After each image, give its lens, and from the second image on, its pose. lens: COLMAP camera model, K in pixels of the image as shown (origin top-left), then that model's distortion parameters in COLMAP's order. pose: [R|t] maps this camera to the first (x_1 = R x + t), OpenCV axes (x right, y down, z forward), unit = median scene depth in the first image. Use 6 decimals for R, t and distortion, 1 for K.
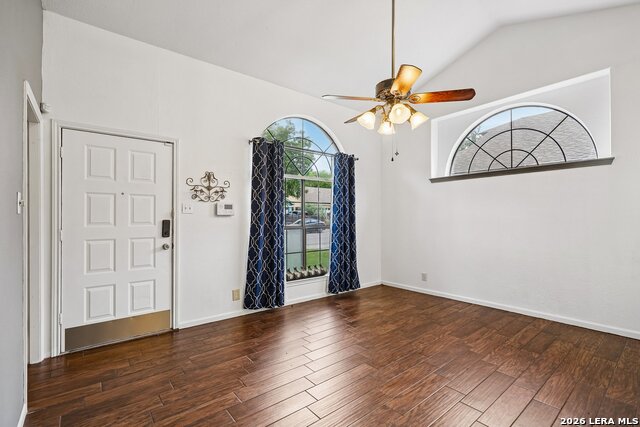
lens RADIAL K [[292.3, 0, 320.7], [0, 292.3, 215.6], [0, 0, 1]] dist [-0.011182, 0.006640]
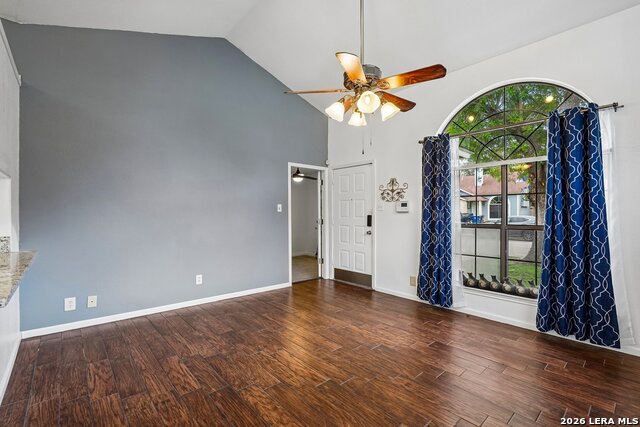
lens RADIAL K [[292.3, 0, 320.4], [0, 292.3, 212.2], [0, 0, 1]] dist [-0.011182, 0.006640]
pose [[0.042409, -0.003170, -0.999095, 0.890925], [0.002173, 0.999993, -0.003081, 0.003618], [0.999098, -0.002040, 0.042416, 0.623686]]
